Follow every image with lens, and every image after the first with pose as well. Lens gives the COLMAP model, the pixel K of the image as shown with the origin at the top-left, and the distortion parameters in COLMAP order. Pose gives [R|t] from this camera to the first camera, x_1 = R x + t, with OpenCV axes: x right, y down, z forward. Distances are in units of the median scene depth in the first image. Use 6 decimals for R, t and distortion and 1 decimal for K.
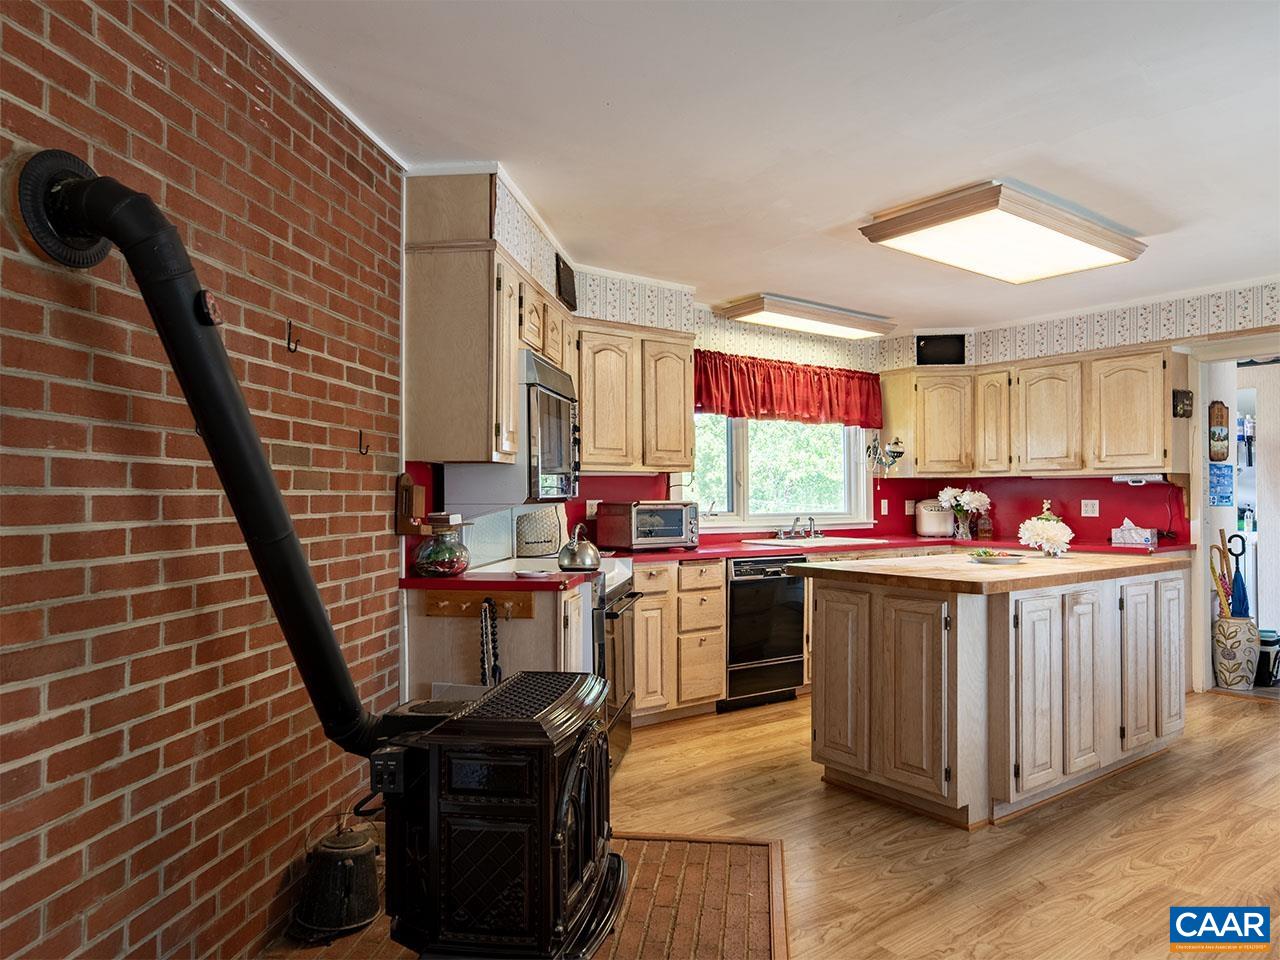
lens RADIAL K [[862.6, 0, 652.7], [0, 862.6, 487.5], [0, 0, 1]] dist [0.003974, 0.002057]
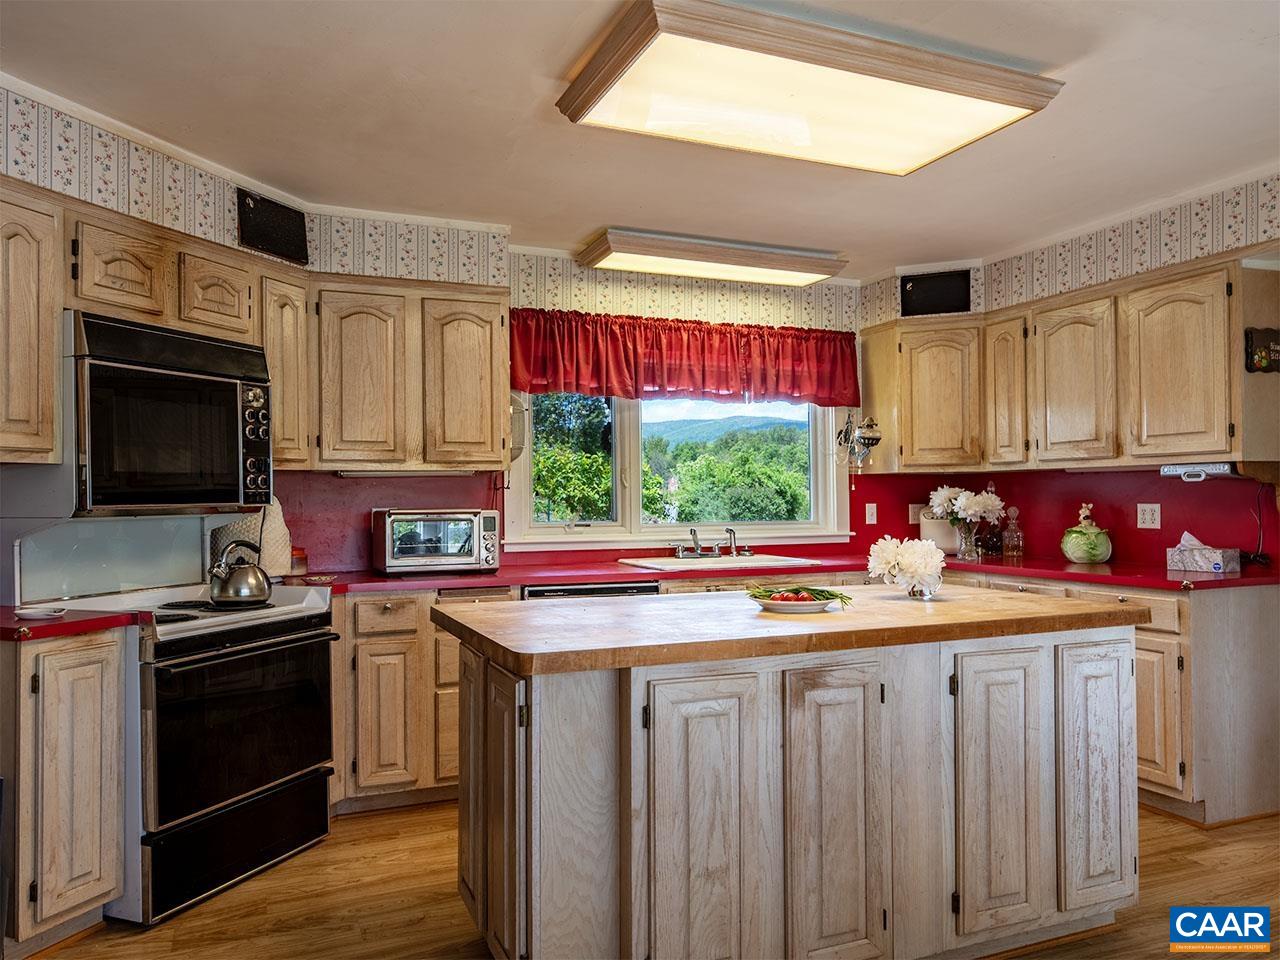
lens RADIAL K [[928.9, 0, 629.4], [0, 928.9, 486.0], [0, 0, 1]] dist [0.011082, 0.001013]
pose [[0.965347, -0.008879, -0.260817, 0.347549], [0.008880, 0.999960, -0.001174, -0.002024], [0.260817, -0.001183, 0.965388, 0.229732]]
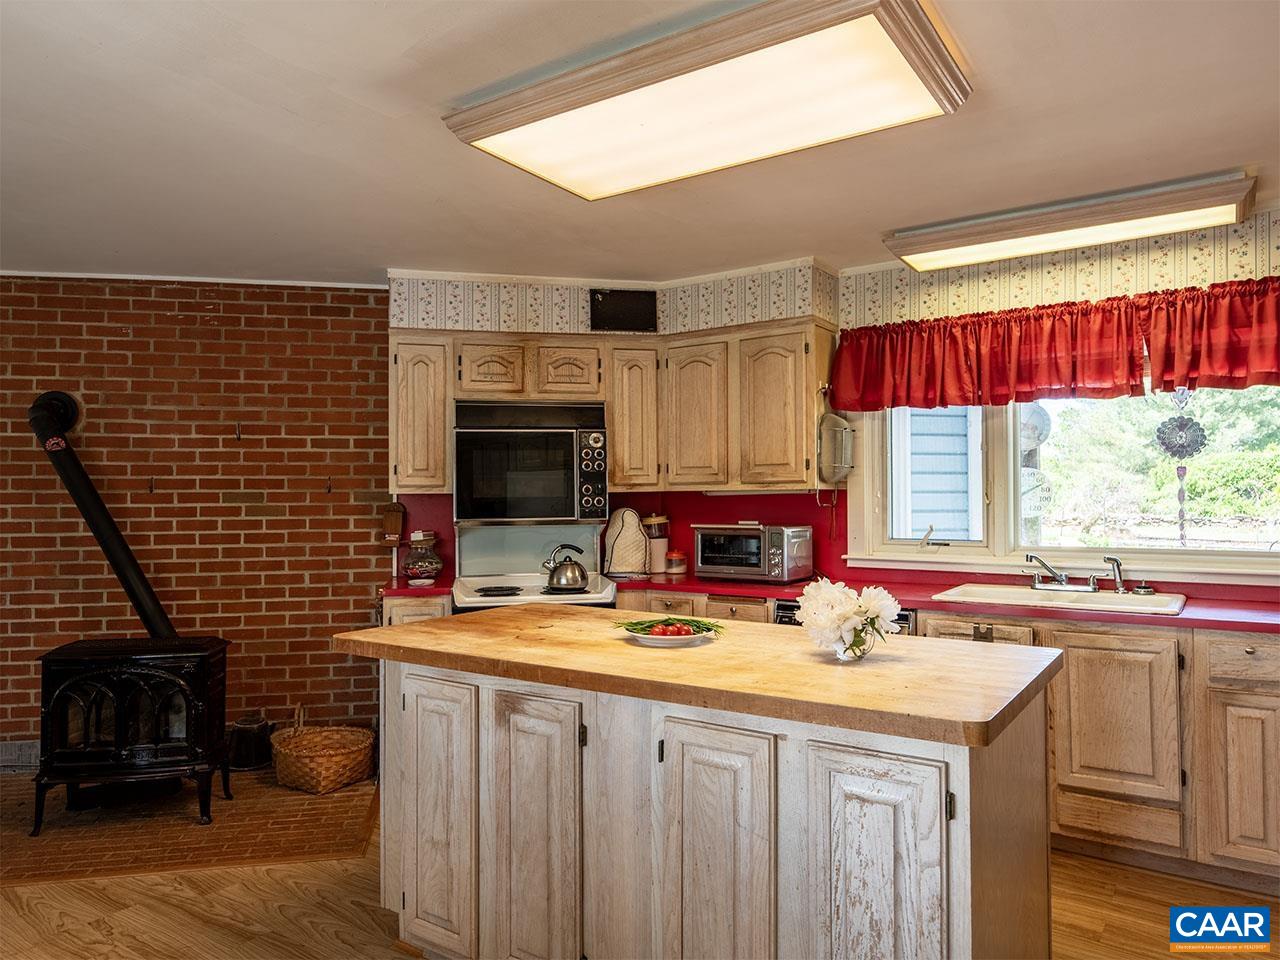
lens RADIAL K [[862.6, 0, 644.6], [0, 862.6, 485.4], [0, 0, 1]] dist [0.003974, 0.002057]
pose [[0.308919, -0.015086, -0.950969, 0.725614], [0.015027, 0.999827, -0.010979, -0.014118], [0.950970, -0.010899, 0.309093, 0.580624]]
